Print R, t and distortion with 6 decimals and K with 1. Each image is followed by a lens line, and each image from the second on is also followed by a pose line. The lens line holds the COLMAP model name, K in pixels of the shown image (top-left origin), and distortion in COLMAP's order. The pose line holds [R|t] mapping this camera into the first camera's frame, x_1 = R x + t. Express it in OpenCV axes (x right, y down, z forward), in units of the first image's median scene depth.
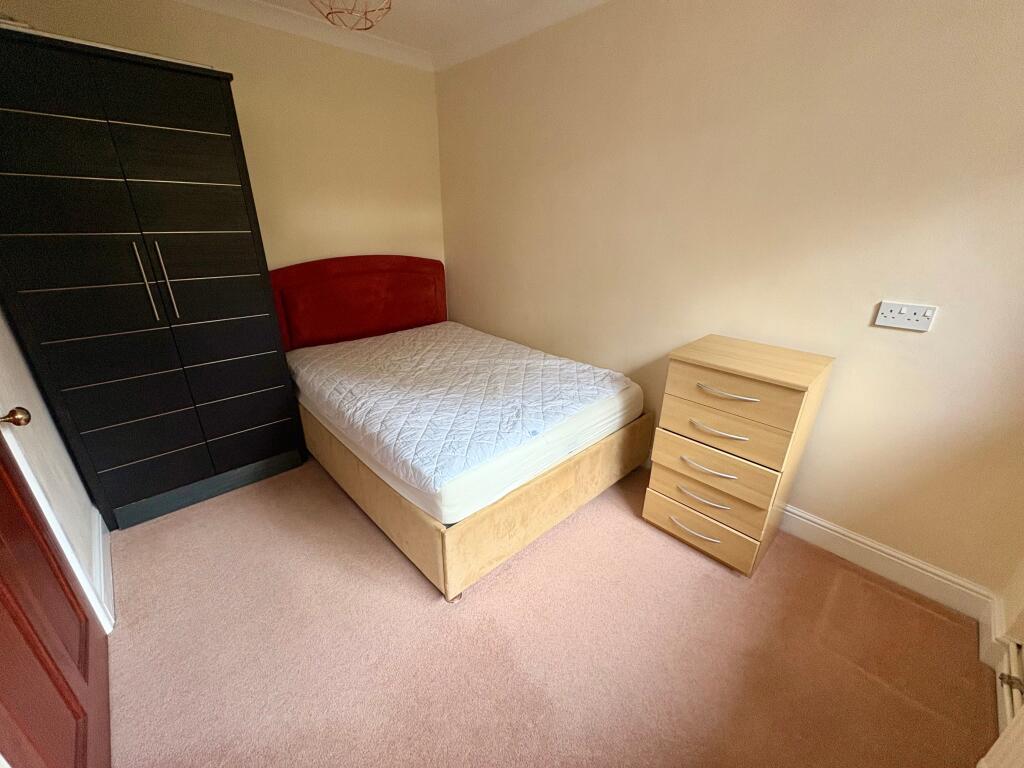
lens RADIAL K [[410.4, 0, 511.9], [0, 410.4, 384.8], [0, 0, 1]] dist [-0.001283, -0.000082]
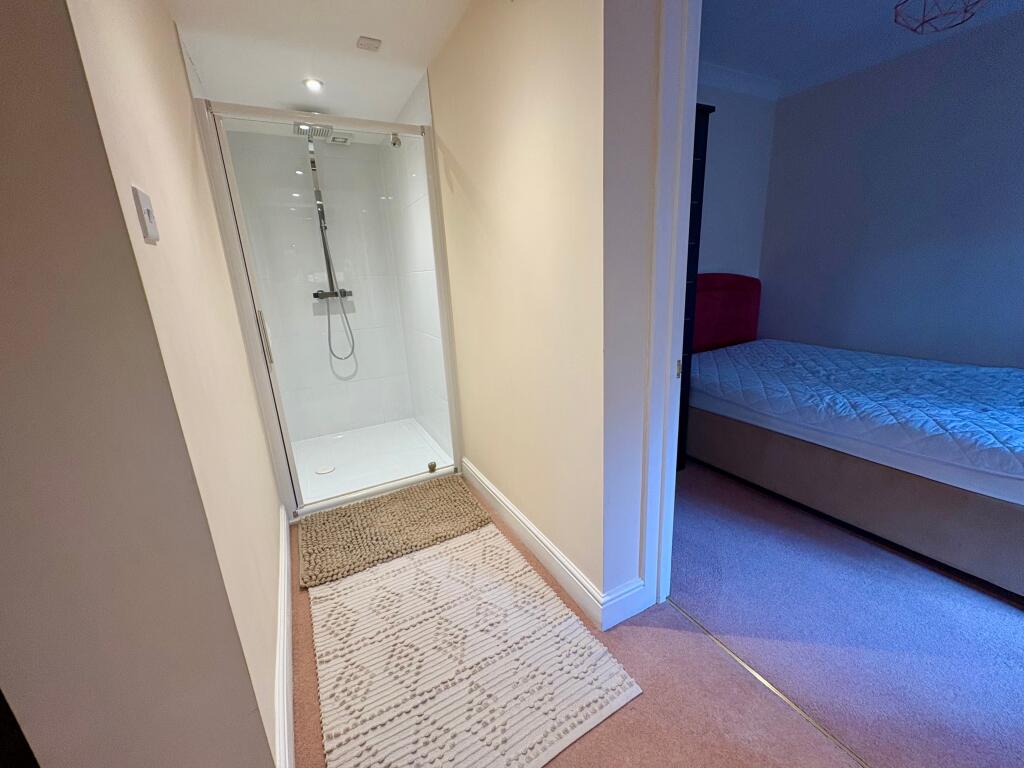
lens RADIAL K [[410.4, 0, 514.1], [0, 410.4, 382.7], [0, 0, 1]] dist [-0.001283, -0.000082]
pose [[0.964716, 0.009706, -0.263113, -0.674718], [-0.039609, 0.993297, -0.108590, 0.114477], [0.260295, 0.115180, 0.958634, -0.114249]]
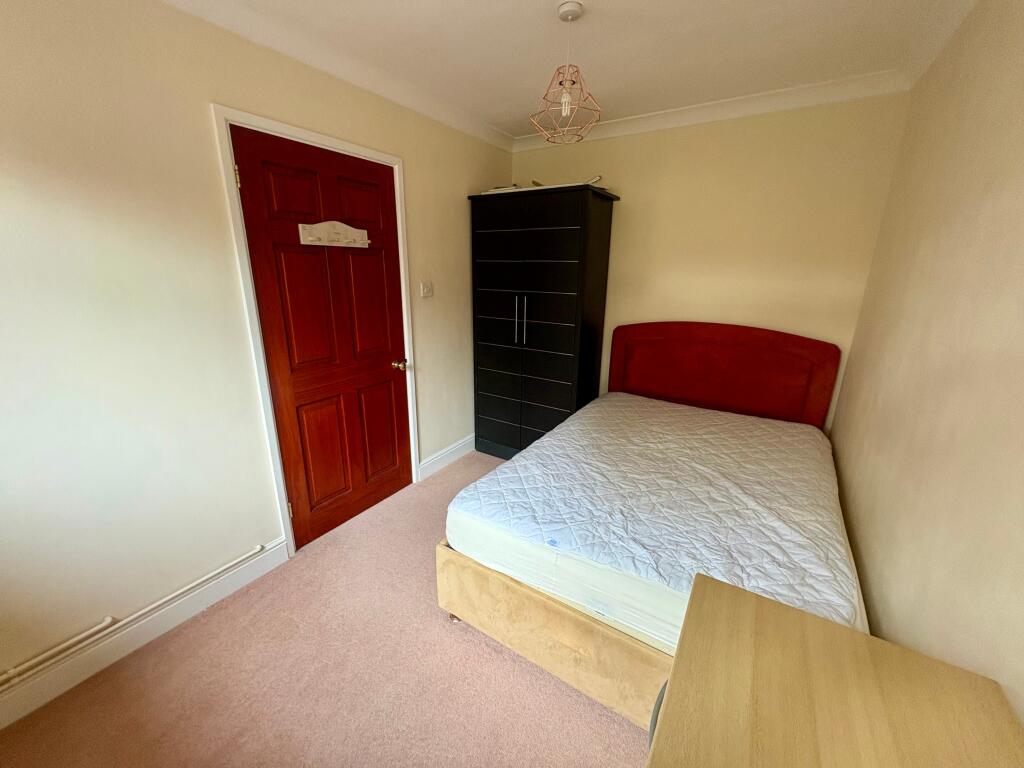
lens RADIAL K [[410.4, 0, 510.9], [0, 410.4, 381.9], [0, 0, 1]] dist [-0.001283, -0.000082]
pose [[0.240628, 0.263037, -0.934296, 0.533113], [-0.372271, 0.913976, 0.161437, -0.209993], [0.896389, 0.308965, 0.317849, 0.401750]]
